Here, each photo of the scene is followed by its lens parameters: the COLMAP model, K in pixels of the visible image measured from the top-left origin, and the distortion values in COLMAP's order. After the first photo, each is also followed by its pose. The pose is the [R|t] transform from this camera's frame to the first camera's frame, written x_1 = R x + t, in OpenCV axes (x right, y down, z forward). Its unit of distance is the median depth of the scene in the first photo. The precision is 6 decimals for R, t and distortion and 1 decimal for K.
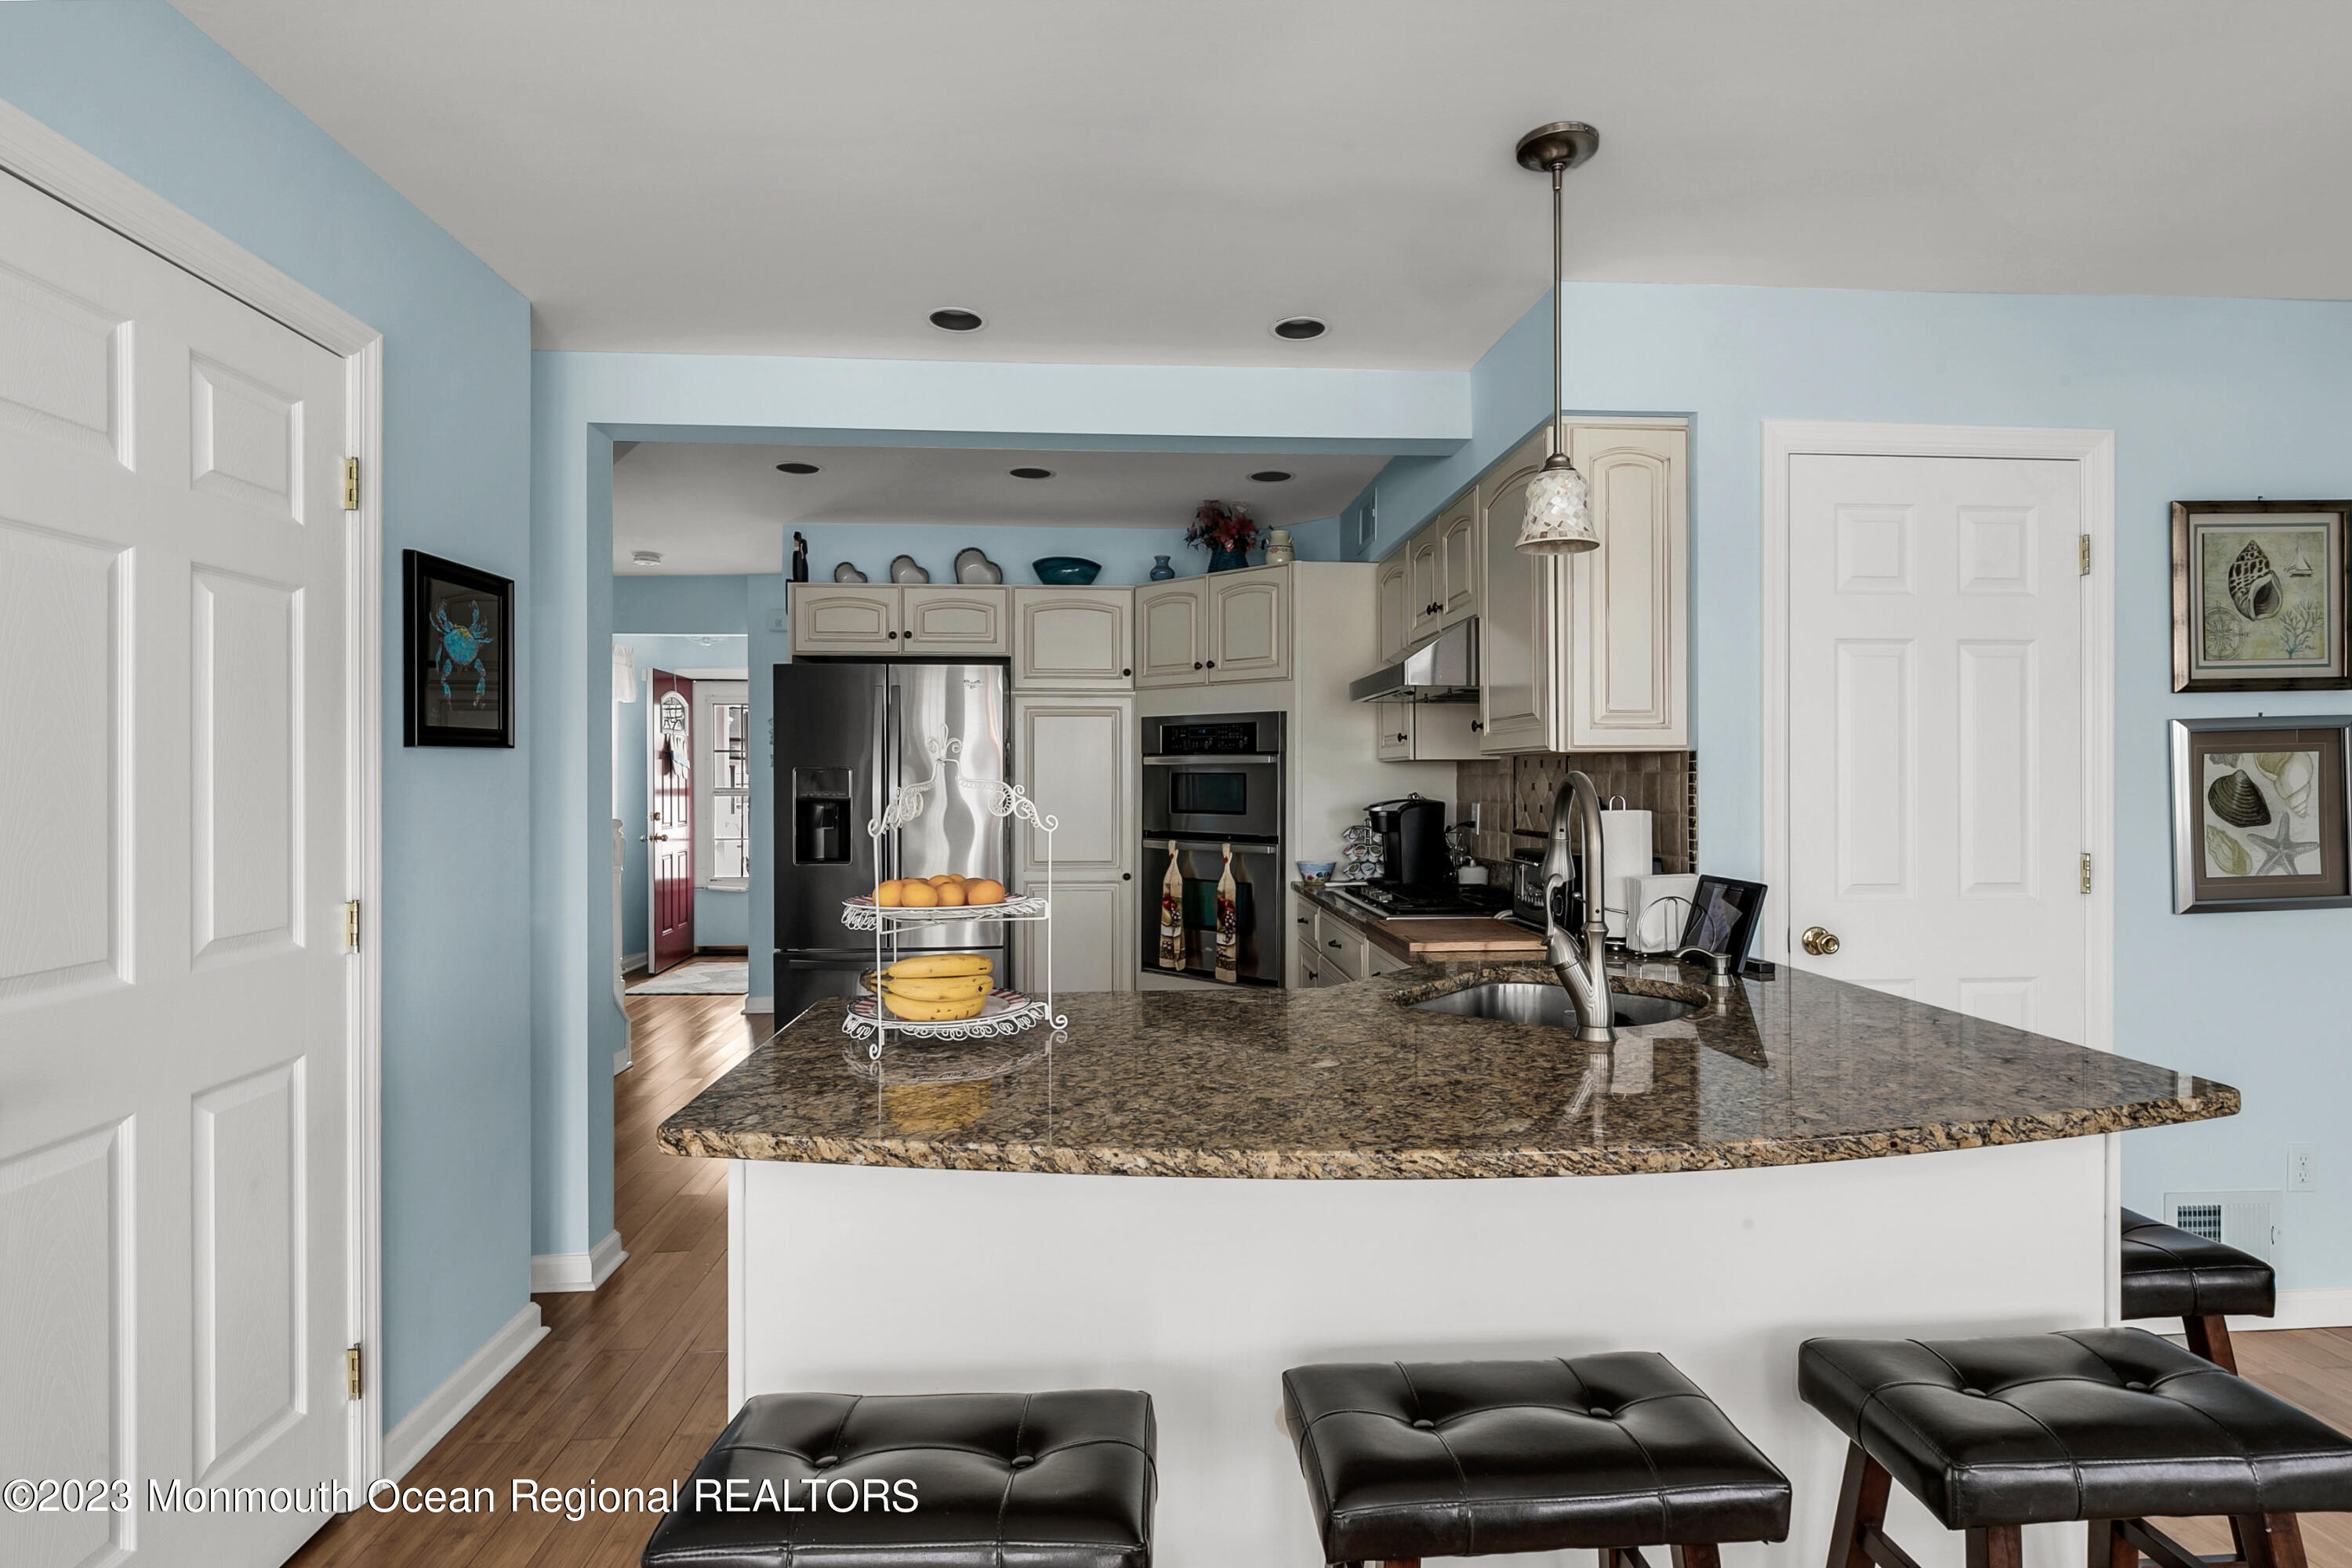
lens RADIAL K [[1193.5, 0, 1189.2], [0, 1193.5, 778.6], [0, 0, 1]] dist [0.000808, -0.000523]
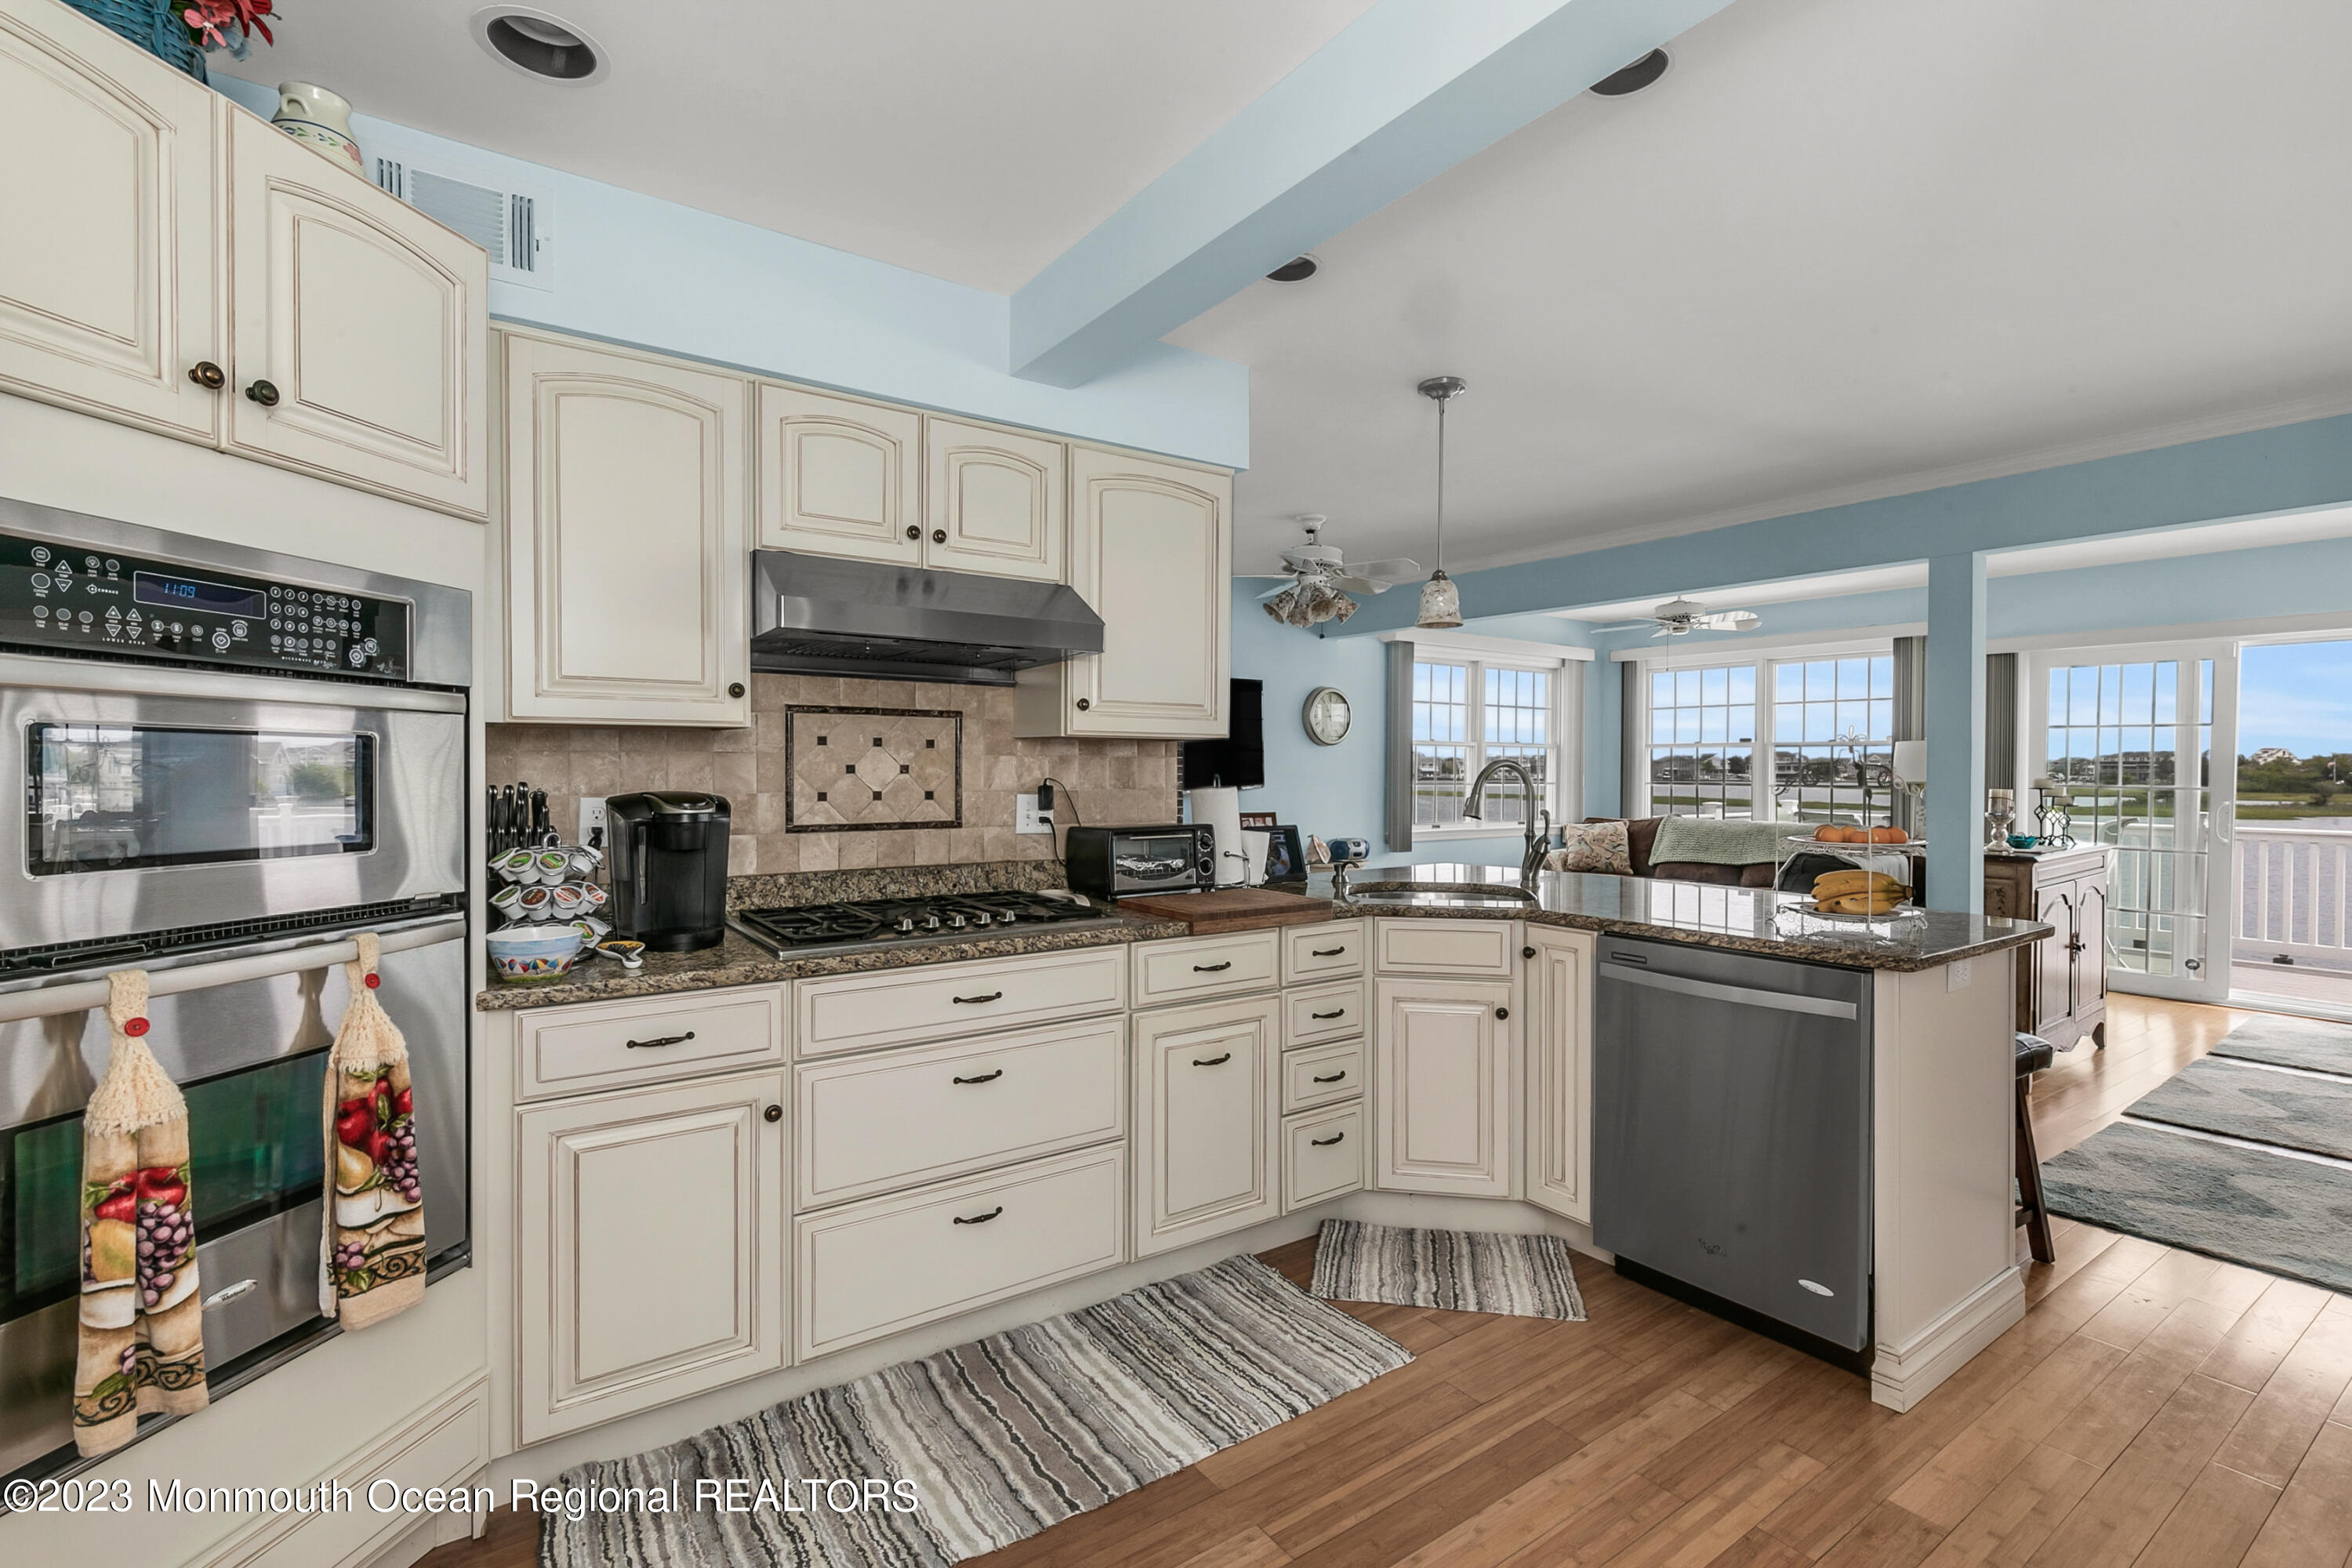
lens RADIAL K [[1049.3, 0, 1188.0], [0, 1049.3, 783.8], [0, 0, 1]] dist [0.008307, -0.000706]
pose [[-0.513789, -0.017088, 0.857747, -0.364784], [-0.006402, 0.999850, 0.016084, 0.003394], [-0.857893, 0.002773, -0.513821, 0.960809]]
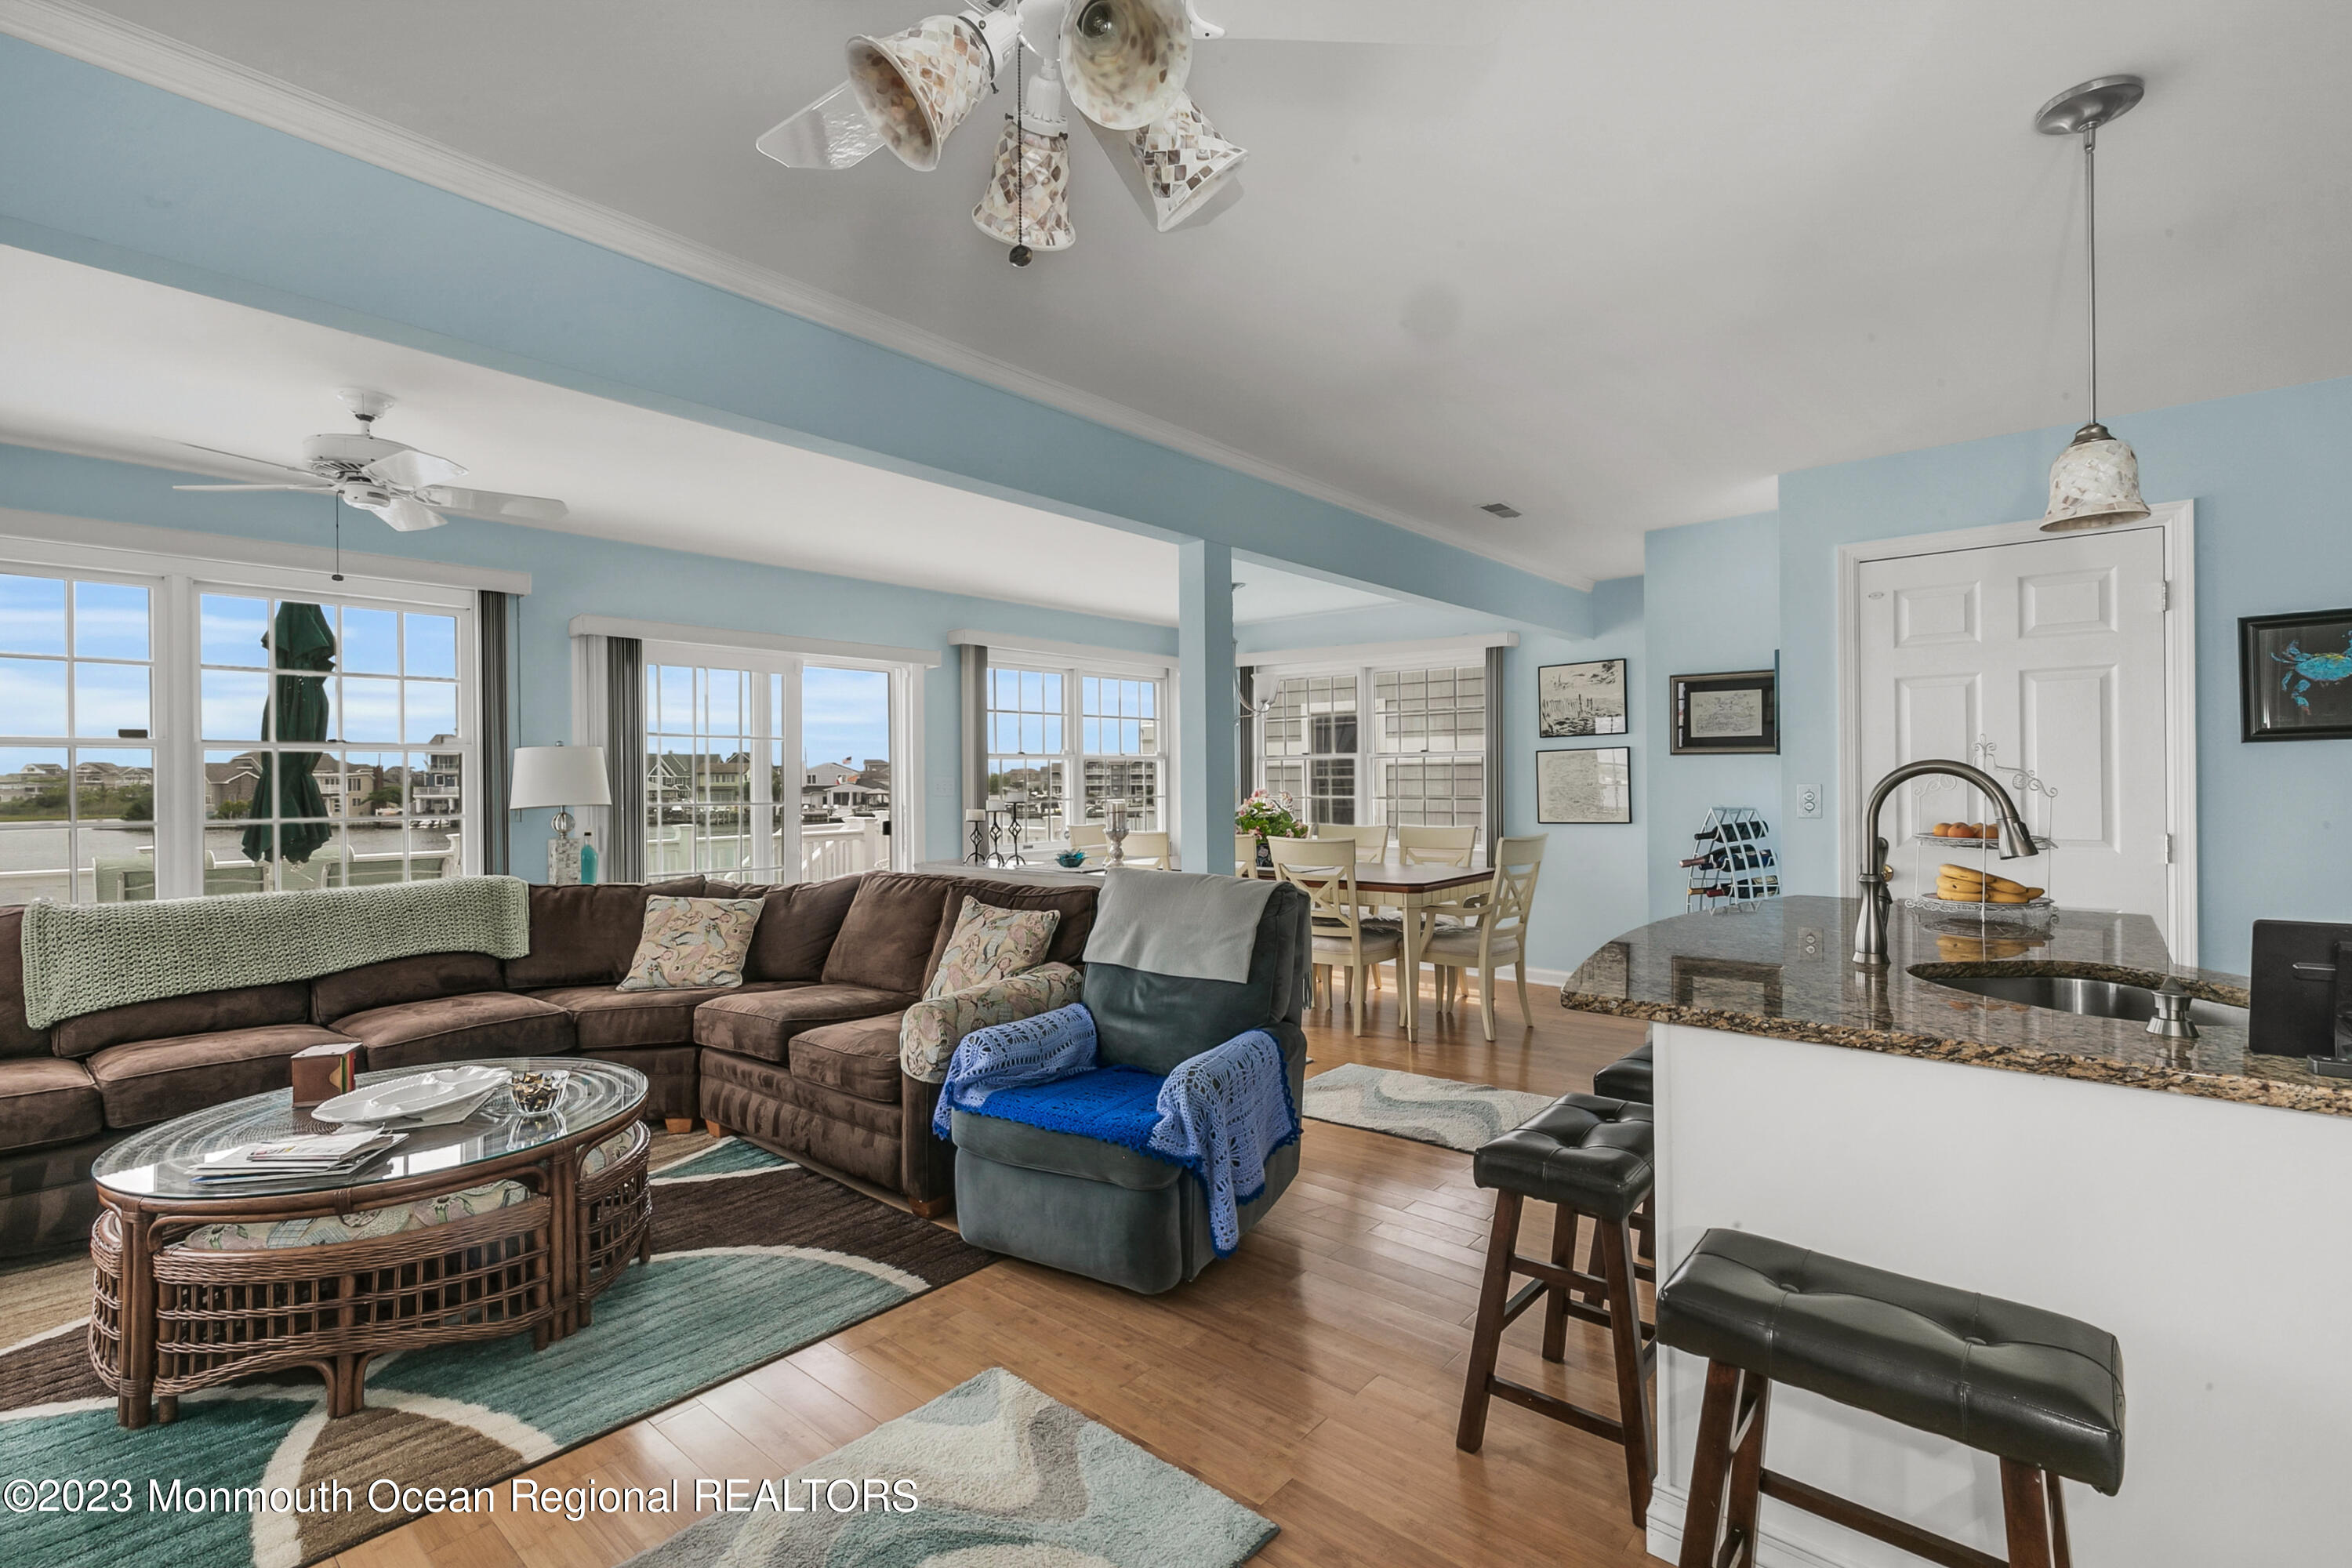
lens RADIAL K [[1049.3, 0, 1184.6], [0, 1049.3, 778.0], [0, 0, 1]] dist [0.008307, -0.000706]
pose [[-0.704426, 0.009811, -0.709710, 0.652724], [0.014714, 0.999891, -0.000782, 0.000781], [0.709625, -0.010993, -0.704494, 0.490964]]
